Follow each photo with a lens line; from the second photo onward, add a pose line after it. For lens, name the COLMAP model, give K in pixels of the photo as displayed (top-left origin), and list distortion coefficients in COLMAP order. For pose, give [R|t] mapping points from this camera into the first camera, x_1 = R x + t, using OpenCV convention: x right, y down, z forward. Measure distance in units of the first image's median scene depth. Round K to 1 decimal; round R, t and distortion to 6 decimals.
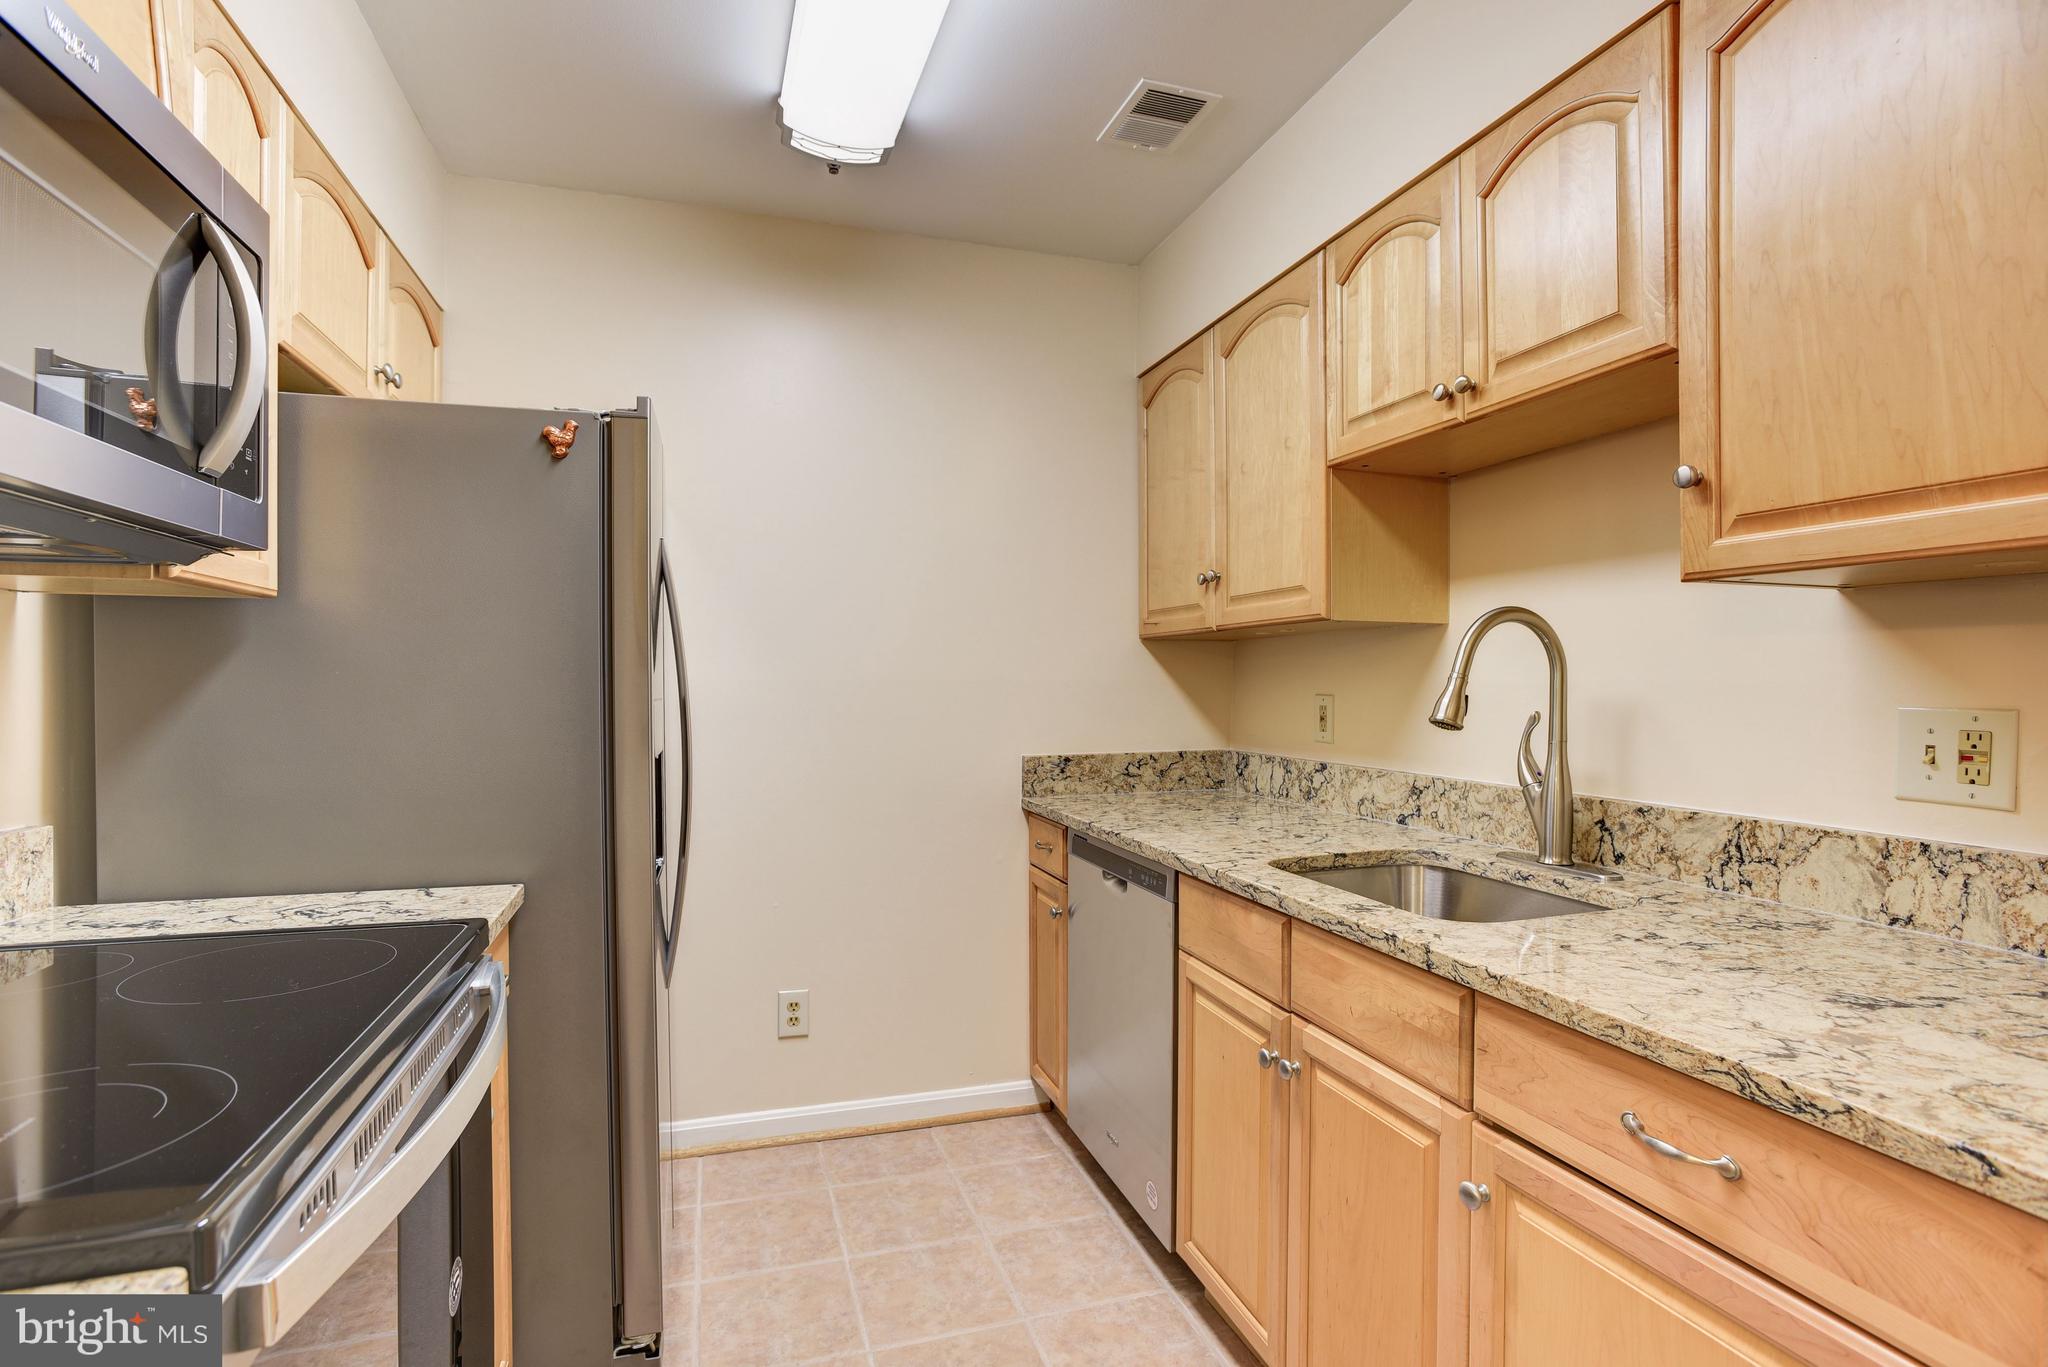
lens RADIAL K [[978.5, 0, 1020.8], [0, 978.5, 689.6], [0, 0, 1]] dist [-0.050067, 0.022126]
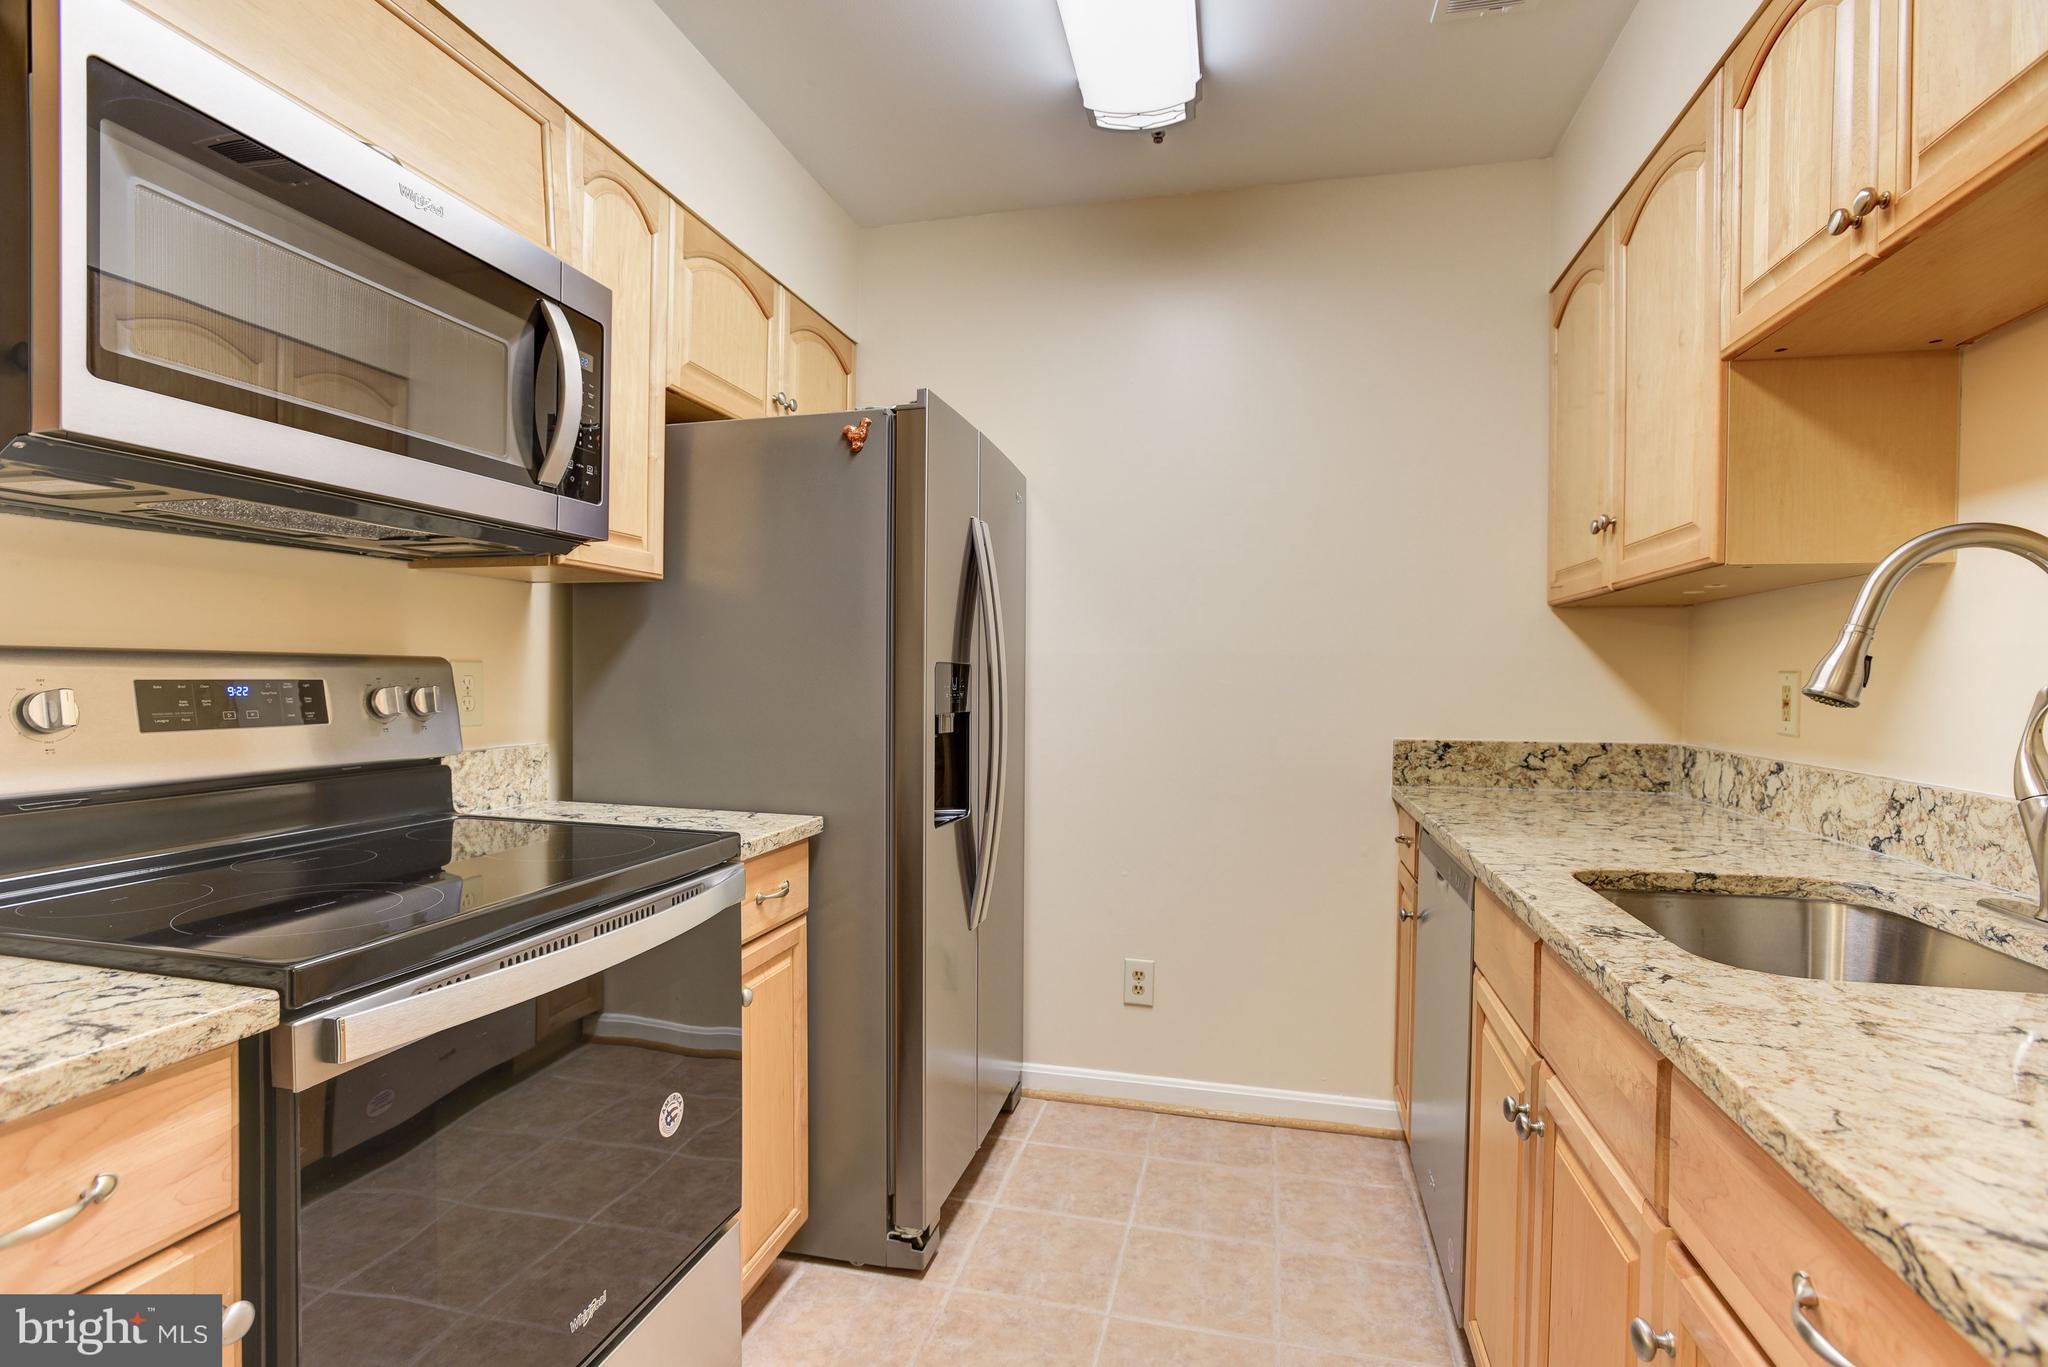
lens RADIAL K [[978.5, 0, 1014.6], [0, 978.5, 690.7], [0, 0, 1]] dist [-0.050067, 0.022126]
pose [[0.849141, 0.017163, -0.527887, 0.290340], [-0.013235, 0.999849, 0.011218, 0.029195], [0.528000, -0.002539, 0.849241, 0.102366]]
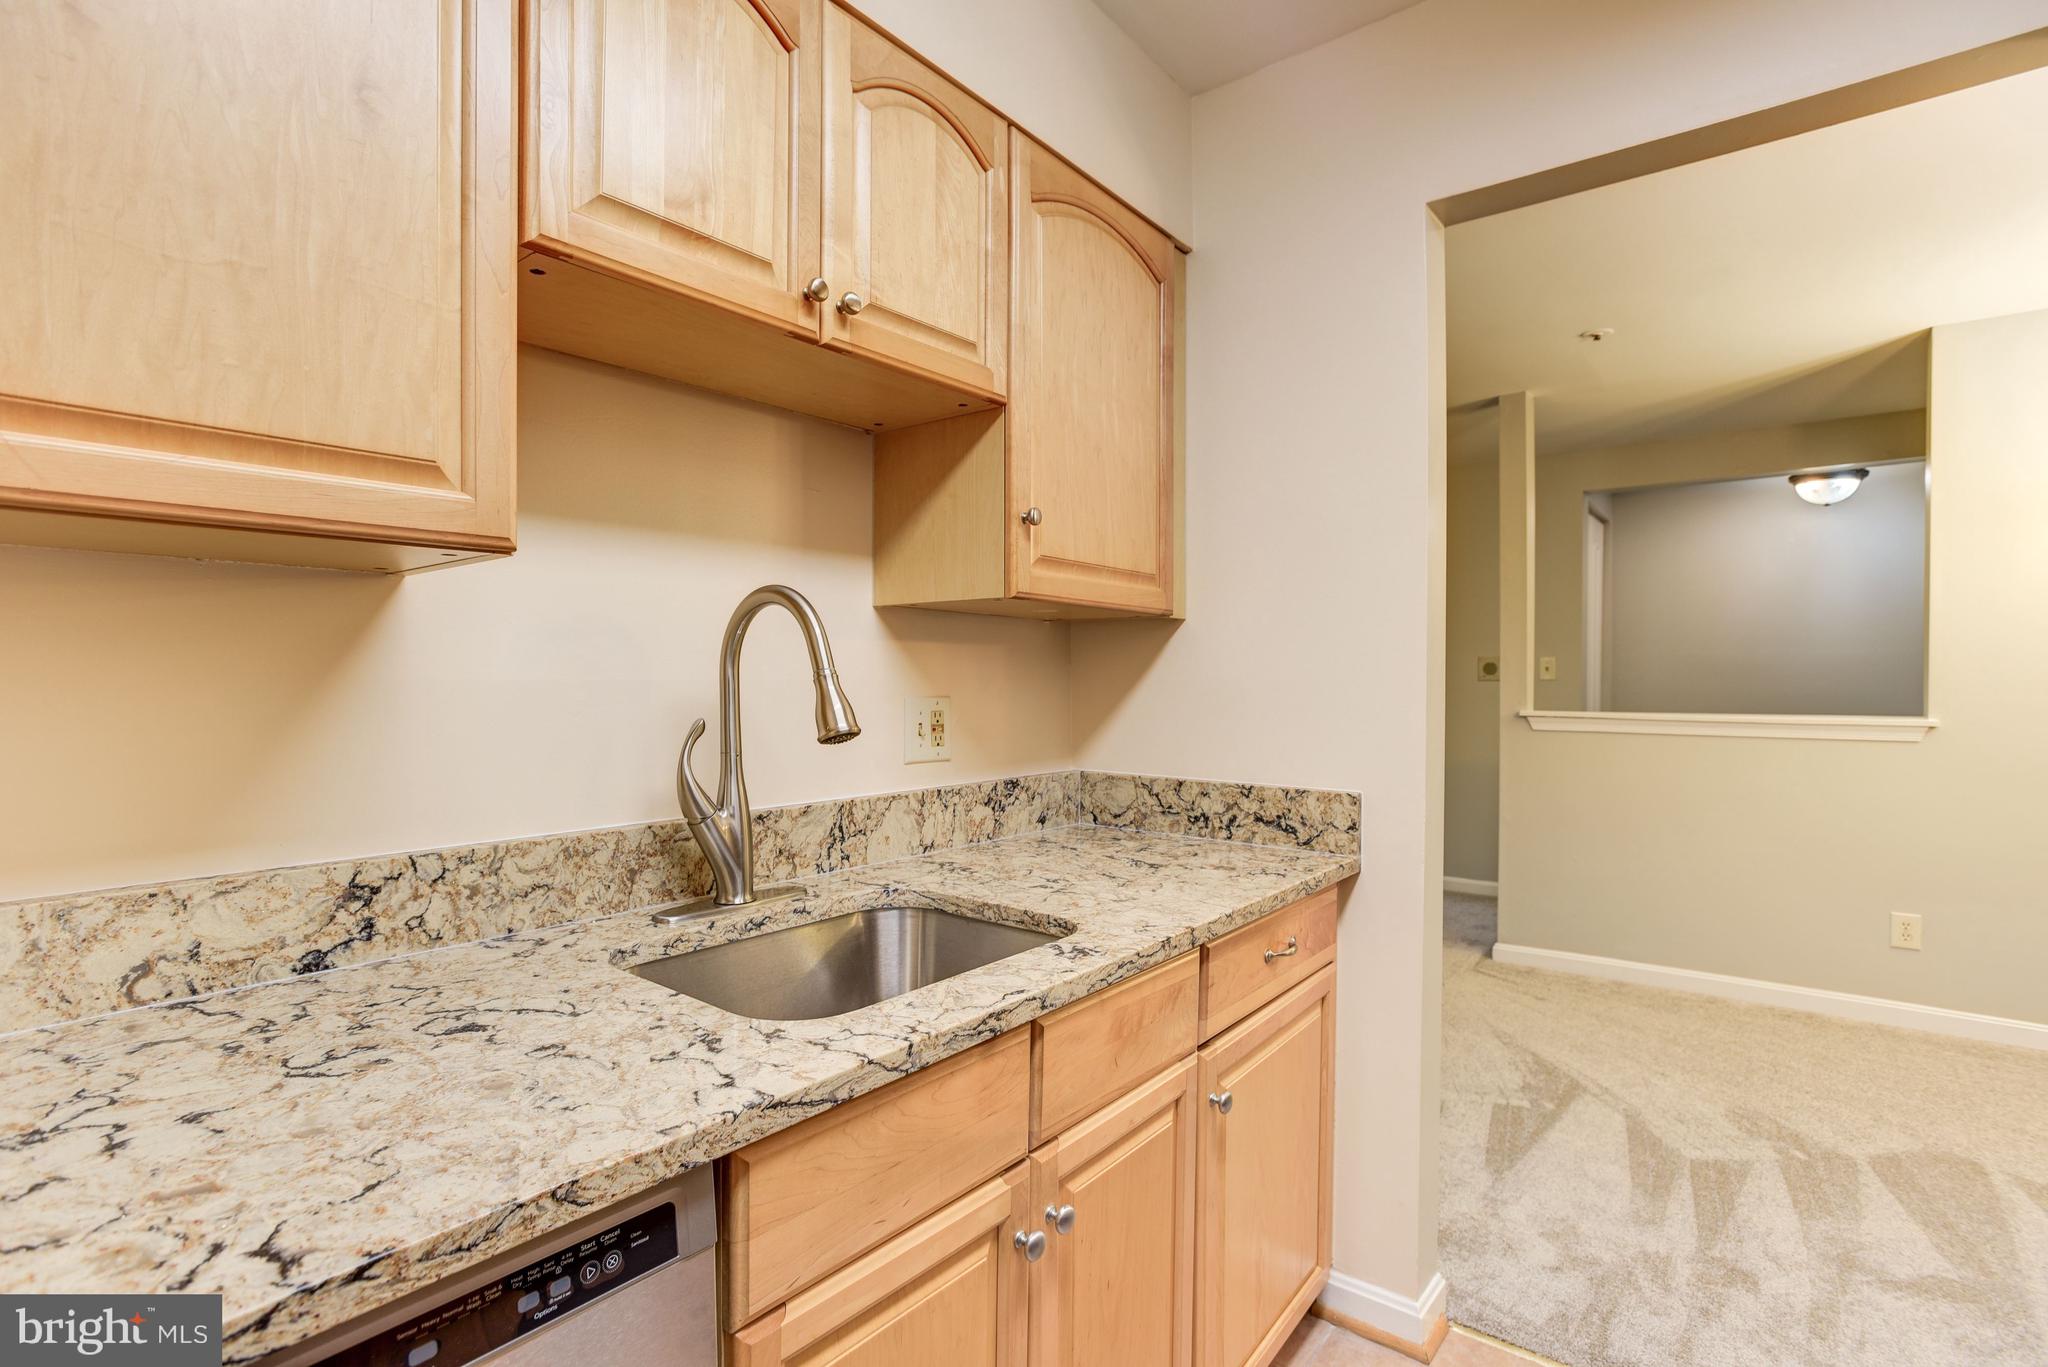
lens RADIAL K [[978.5, 0, 1011.4], [0, 978.5, 693.1], [0, 0, 1]] dist [-0.050067, 0.022126]
pose [[-0.553456, -0.014023, 0.832760, -0.262366], [0.005718, 0.999771, 0.020636, -0.012420], [-0.832859, 0.016182, -0.553249, 1.259586]]
